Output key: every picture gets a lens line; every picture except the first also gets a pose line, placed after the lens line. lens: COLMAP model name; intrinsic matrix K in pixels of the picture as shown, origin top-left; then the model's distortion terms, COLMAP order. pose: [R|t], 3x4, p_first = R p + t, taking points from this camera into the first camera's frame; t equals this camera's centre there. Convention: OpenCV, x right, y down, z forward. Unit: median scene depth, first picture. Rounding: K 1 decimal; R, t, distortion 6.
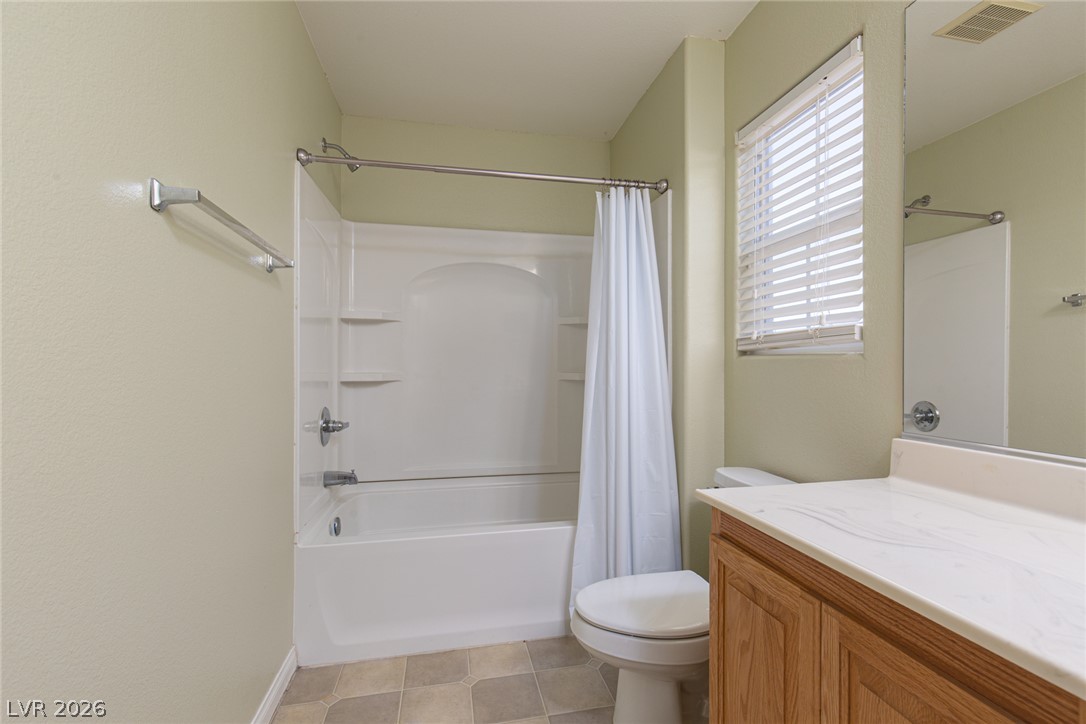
lens RADIAL K [[491.8, 0, 544.7], [0, 491.8, 365.0], [0, 0, 1]] dist [0.009509, -0.000982]
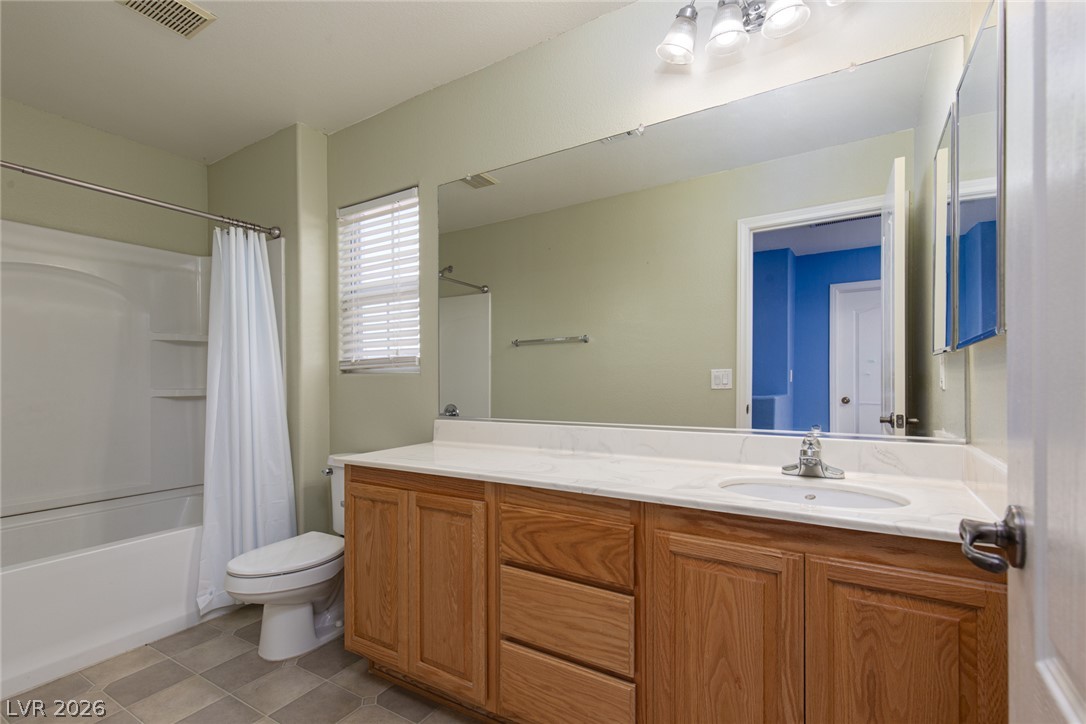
lens RADIAL K [[511.5, 0, 514.7], [0, 511.5, 378.4], [0, 0, 1]] dist [-0.000778, -0.000366]
pose [[0.715670, -0.004456, 0.698424, -0.252240], [0.007205, 0.999974, -0.001002, -0.000157], [-0.698401, 0.005749, 0.715683, -0.350088]]
